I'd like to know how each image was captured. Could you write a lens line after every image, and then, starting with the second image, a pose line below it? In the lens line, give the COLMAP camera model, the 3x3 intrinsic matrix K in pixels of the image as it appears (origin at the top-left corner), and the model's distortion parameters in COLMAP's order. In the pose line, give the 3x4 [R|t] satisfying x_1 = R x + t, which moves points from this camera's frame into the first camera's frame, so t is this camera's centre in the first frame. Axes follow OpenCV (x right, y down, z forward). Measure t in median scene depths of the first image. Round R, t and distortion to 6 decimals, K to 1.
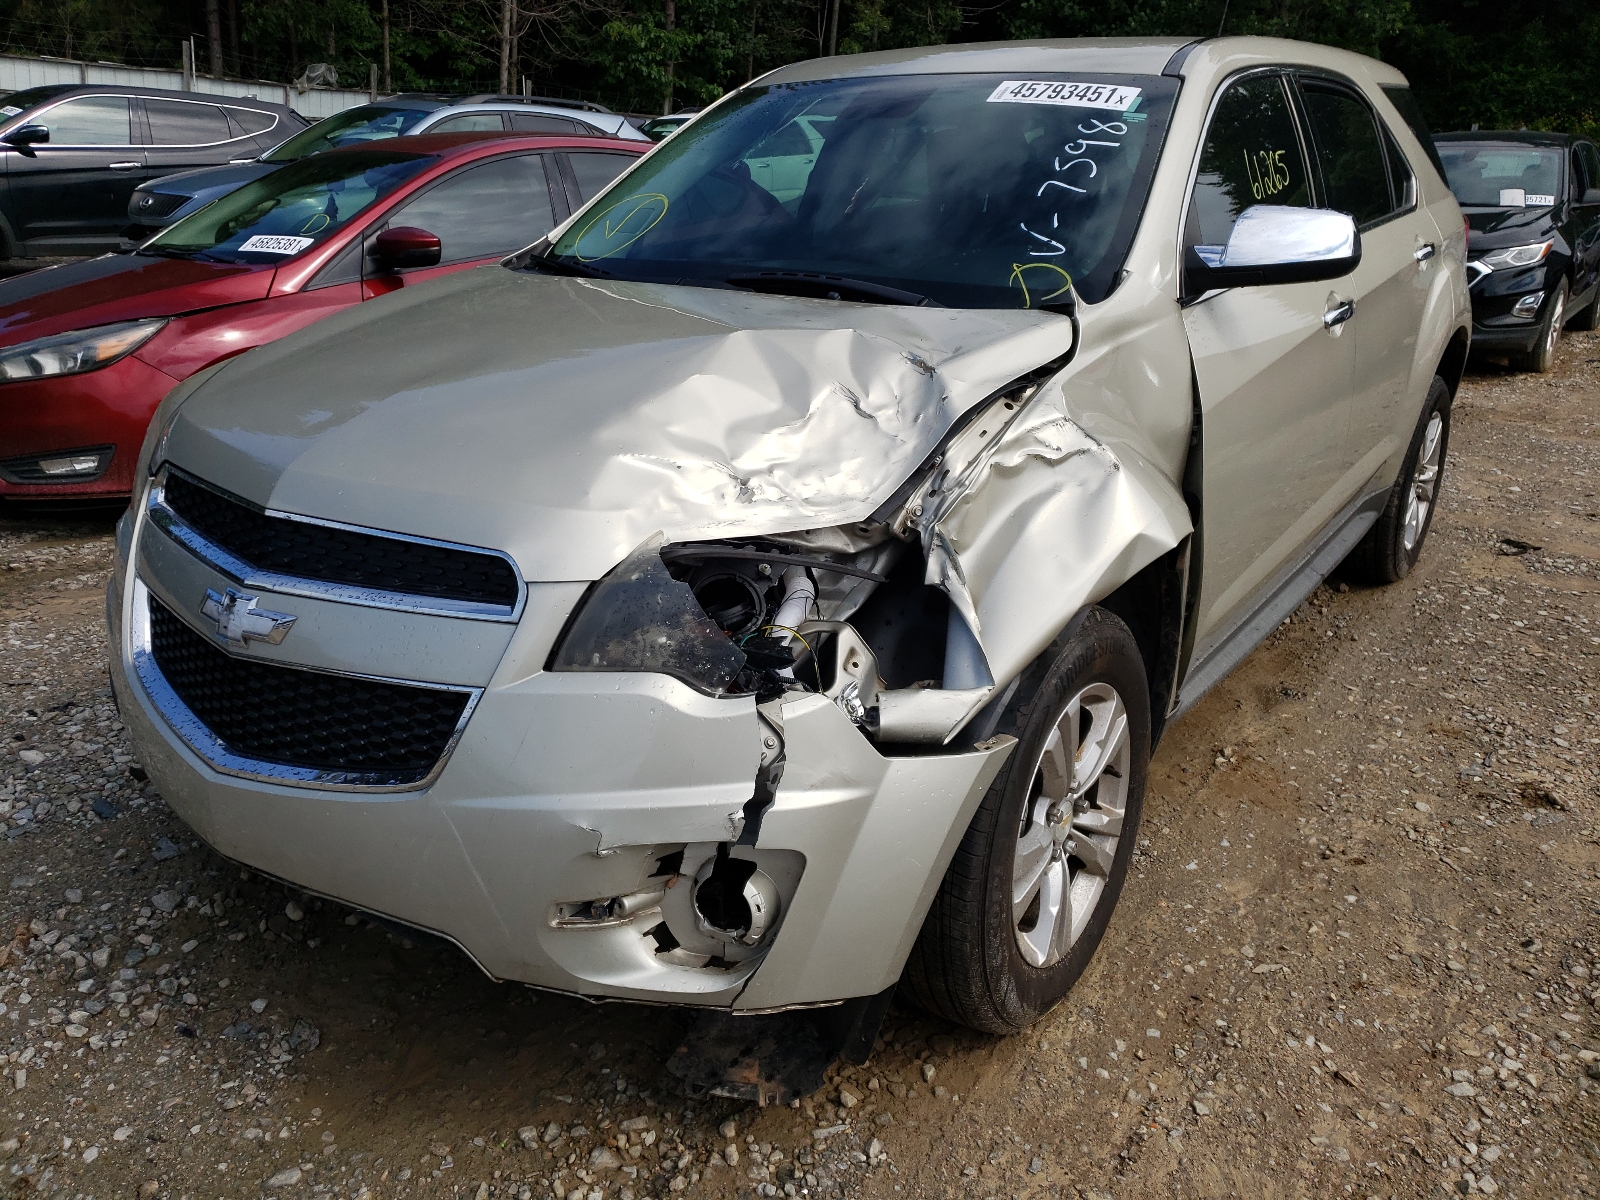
lens RADIAL K [[1211.1, 0, 801.3], [0, 1211.1, 574.4], [0, 0, 1]] dist [-0.003430, 0.050168]
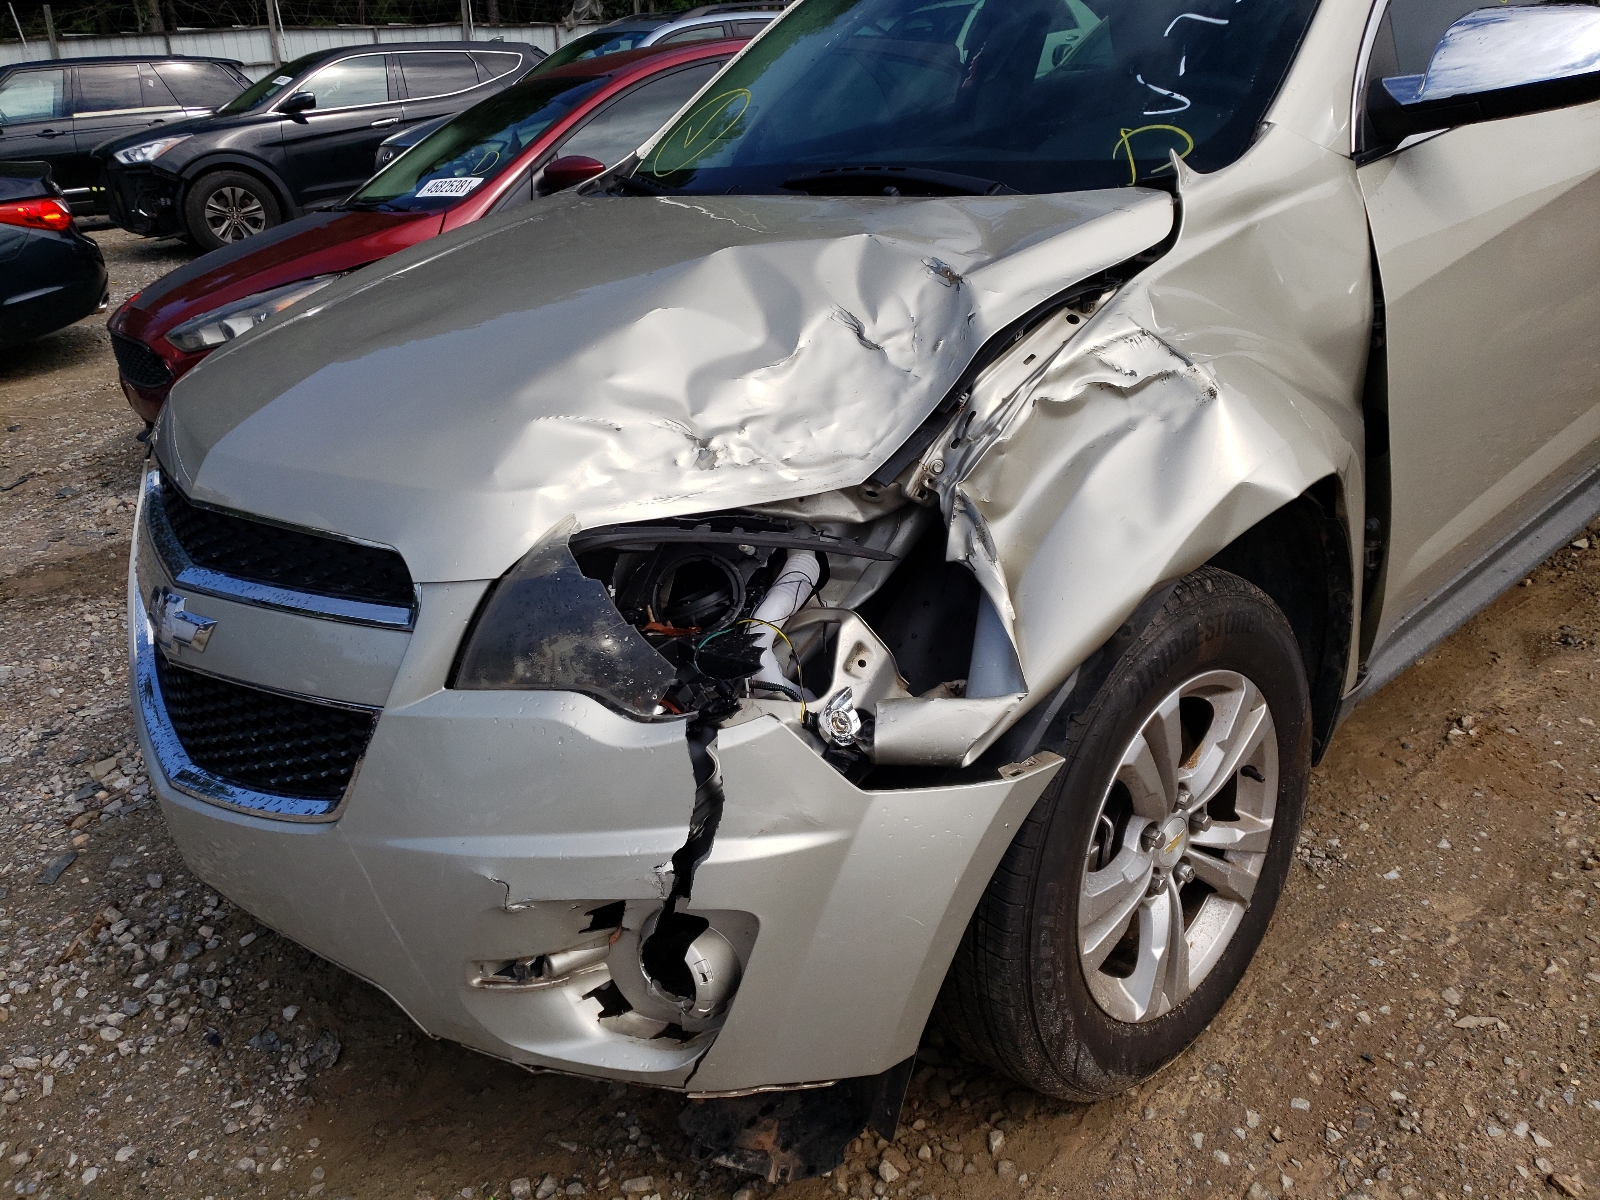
lens RADIAL K [[1226.6, 0, 800.0], [0, 1226.6, 600.0], [0, 0, 1]] dist [0.005252, 0.051890]
pose [[0.975533, -0.019278, -0.219004, 0.174670], [0.038378, 0.995785, 0.083297, -0.034550], [0.216475, -0.089664, 0.972162, 0.195696]]
